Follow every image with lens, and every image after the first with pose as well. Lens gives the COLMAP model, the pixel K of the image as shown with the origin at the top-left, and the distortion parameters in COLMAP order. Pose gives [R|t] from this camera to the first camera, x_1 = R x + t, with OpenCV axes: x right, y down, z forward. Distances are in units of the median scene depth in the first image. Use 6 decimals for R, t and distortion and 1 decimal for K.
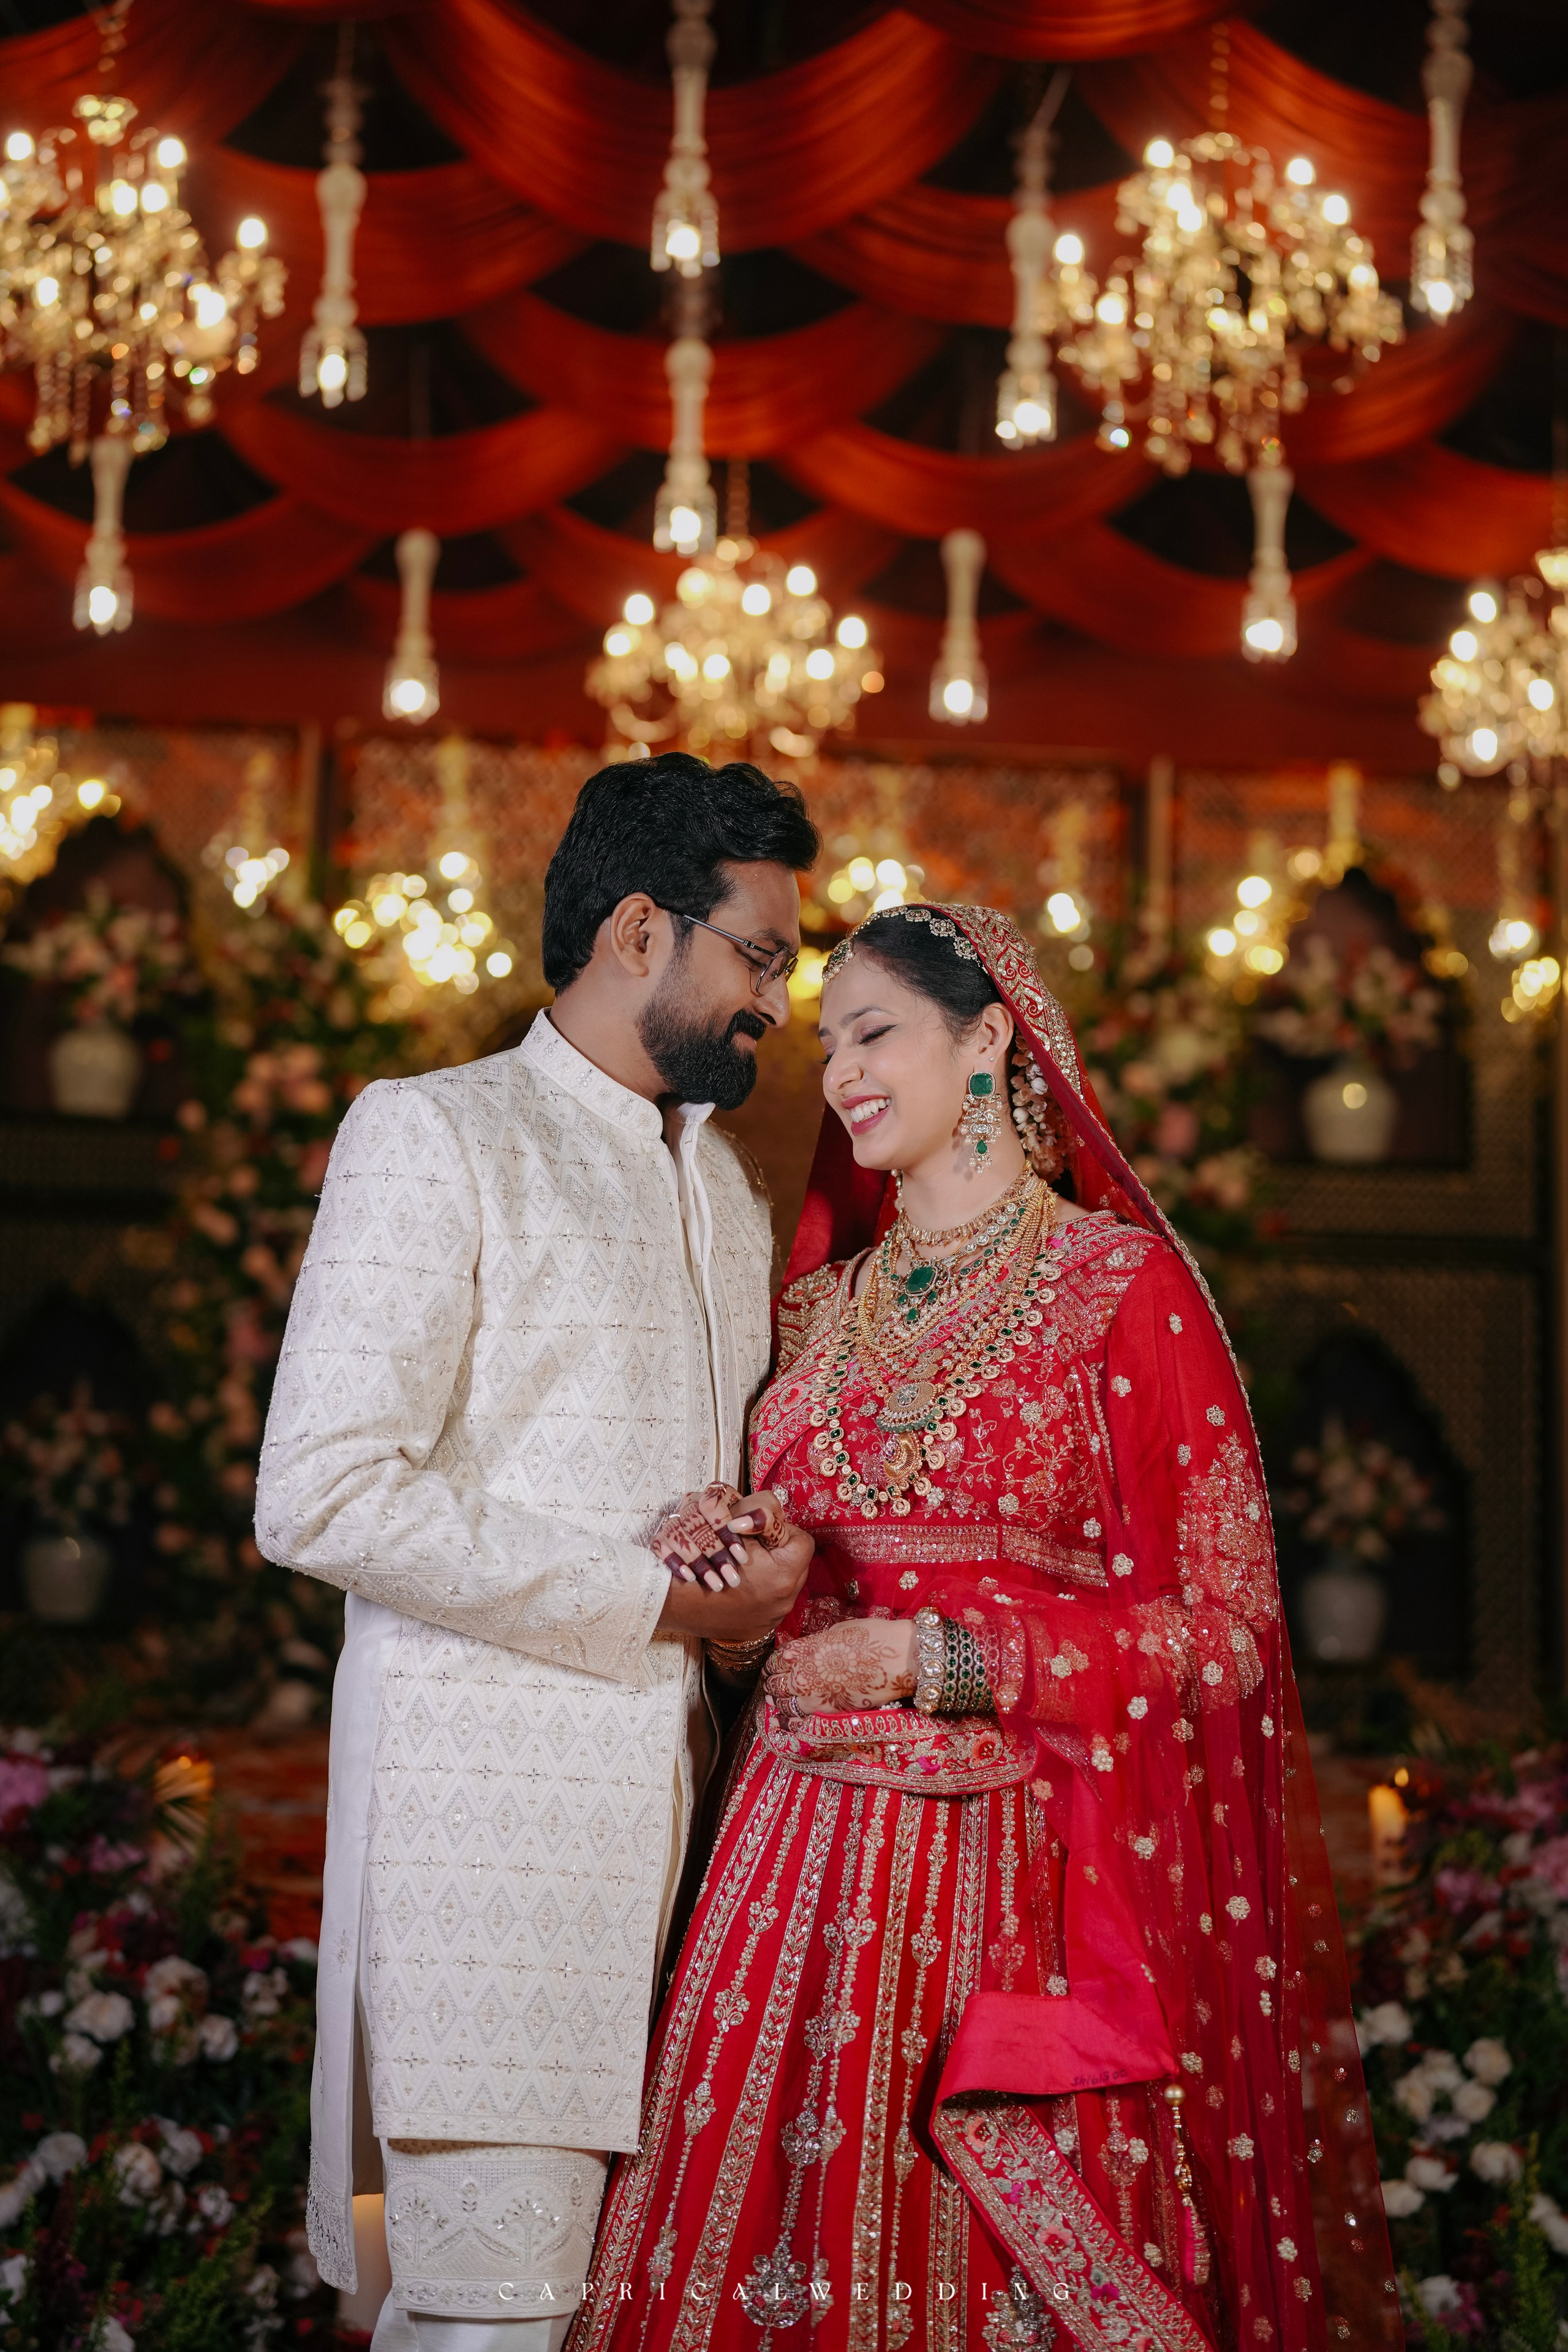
lens RADIAL K [[3252.6, 0, 793.4], [0, 3252.6, 1164.6], [0, 0, 1]] dist [-0.090914, 0.866211]
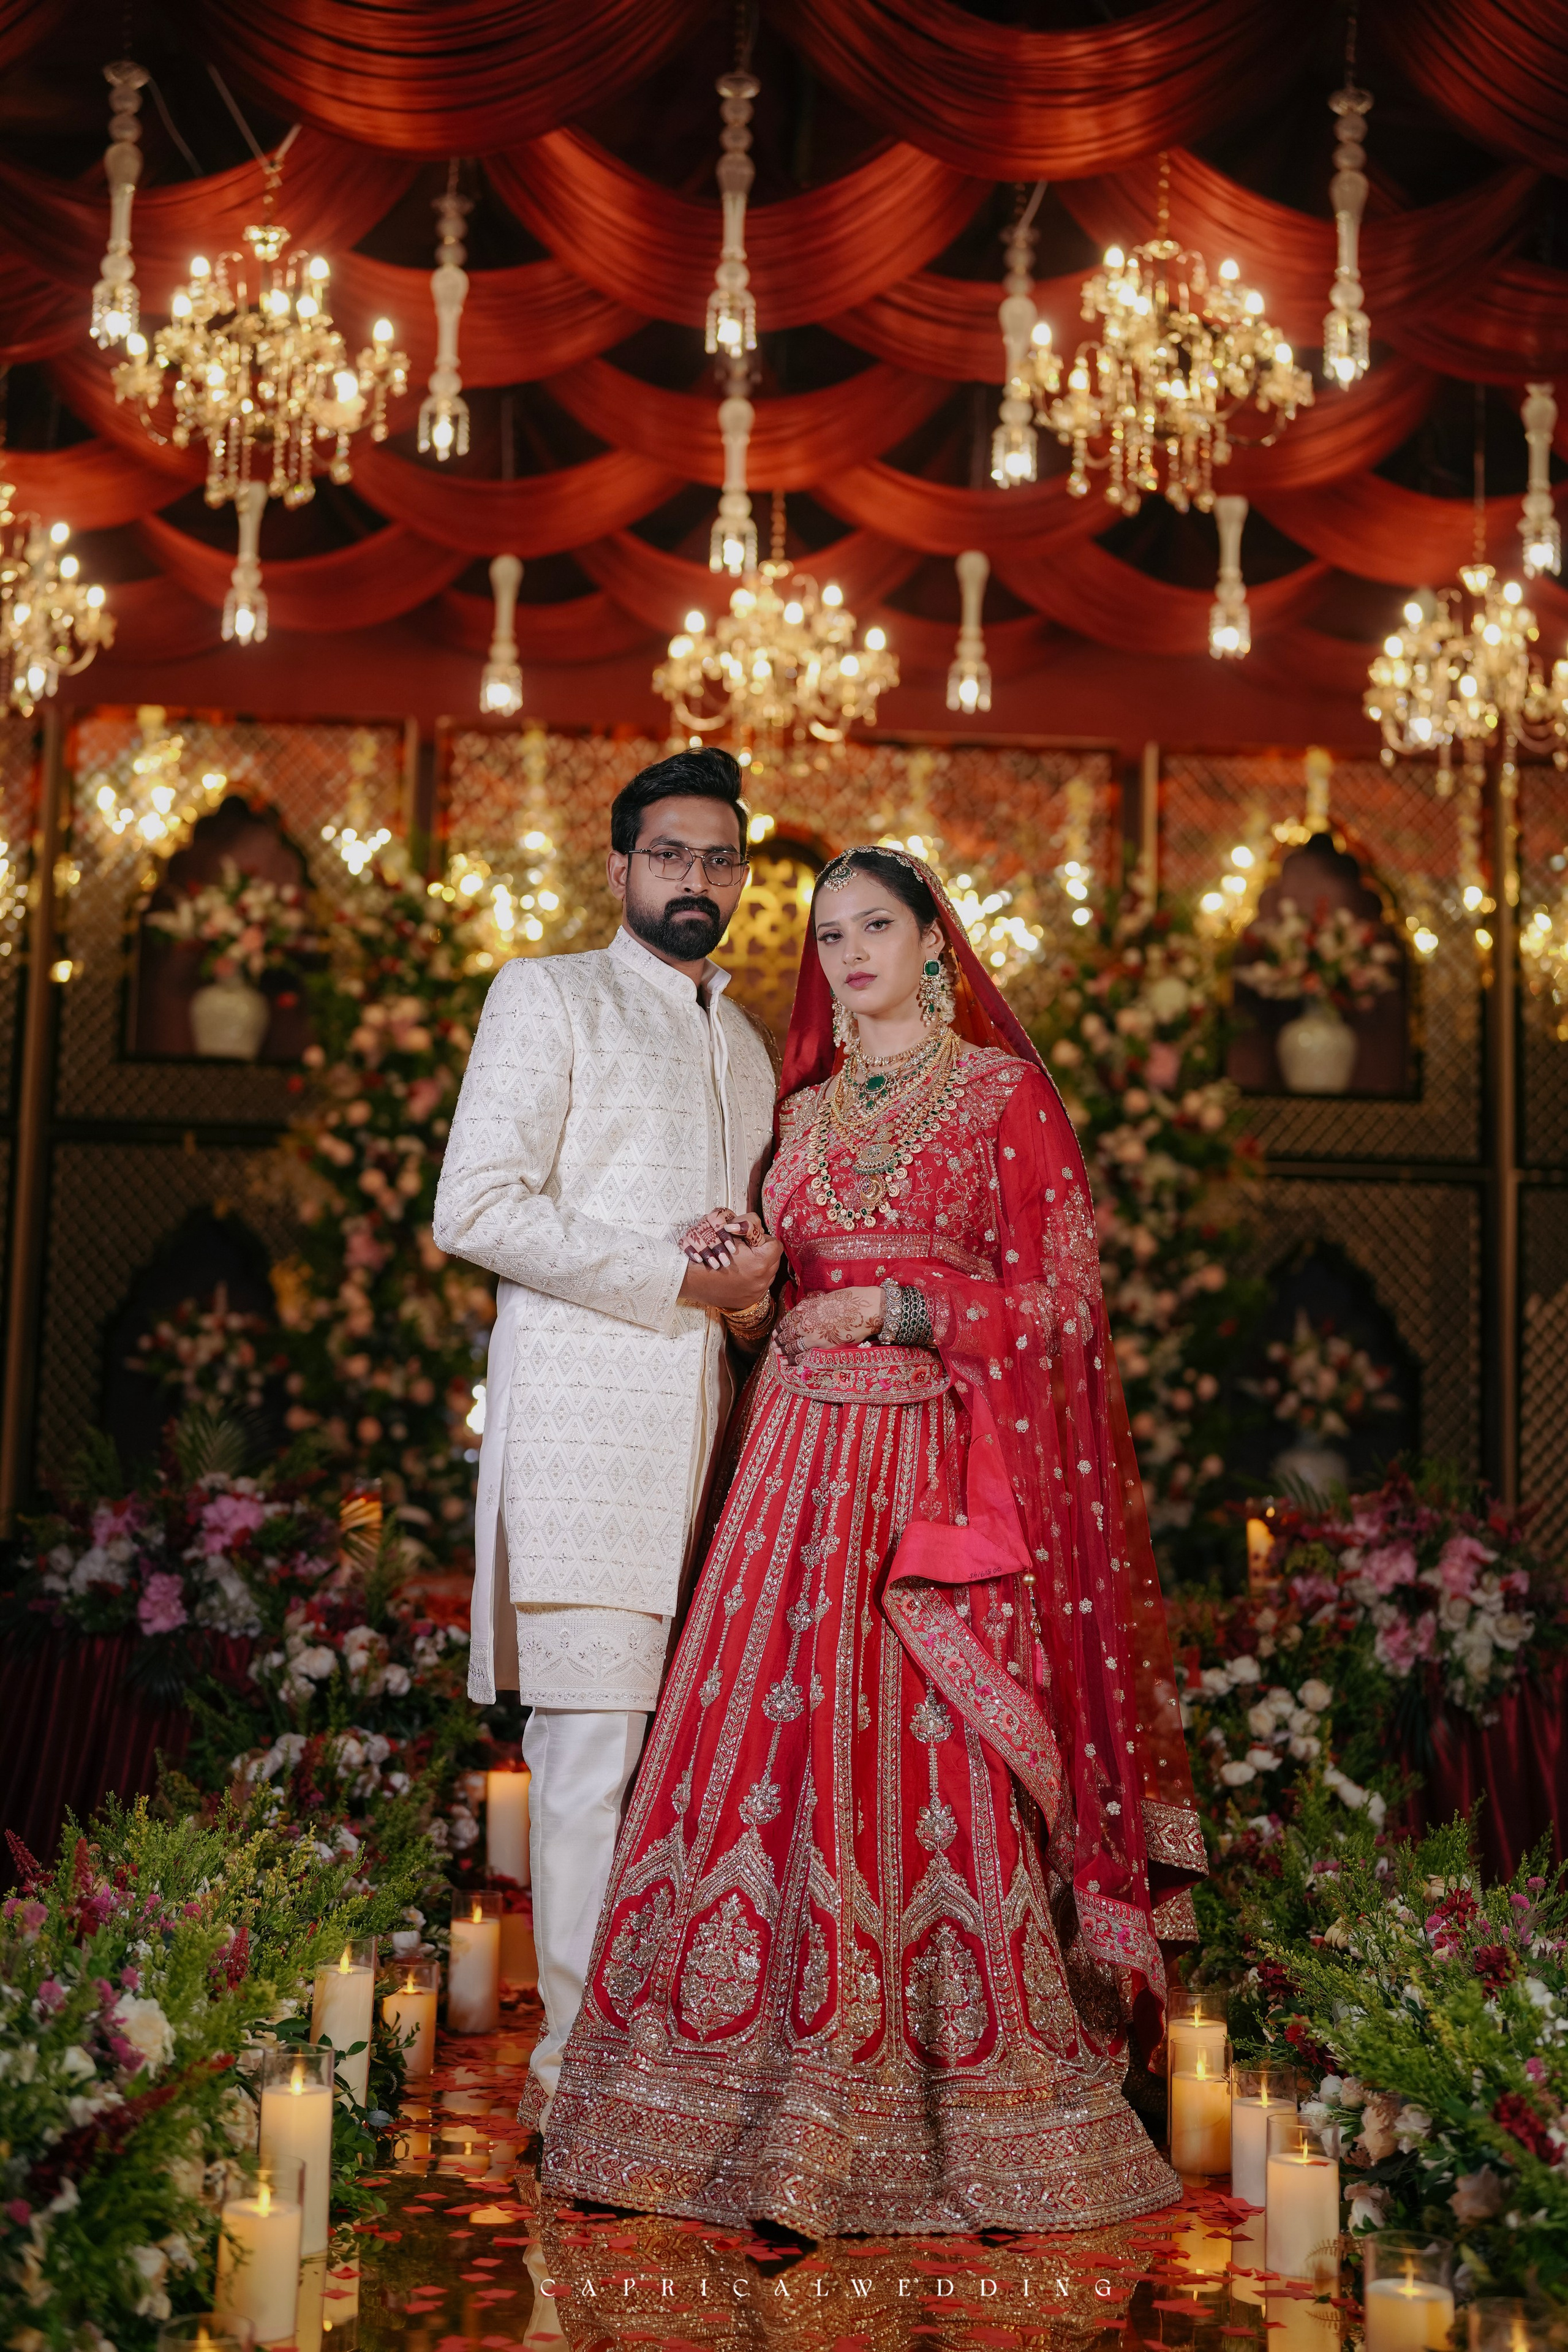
lens RADIAL K [[3253.6, 0, 782.0], [0, 3253.6, 1164.4], [0, 0, 1]] dist [-0.091002, 0.774563]
pose [[0.999737, -0.004924, -0.022400, 0.011423], [0.005063, 0.999968, 0.006151, 0.023857], [0.022369, -0.006263, 0.999730, -0.221632]]
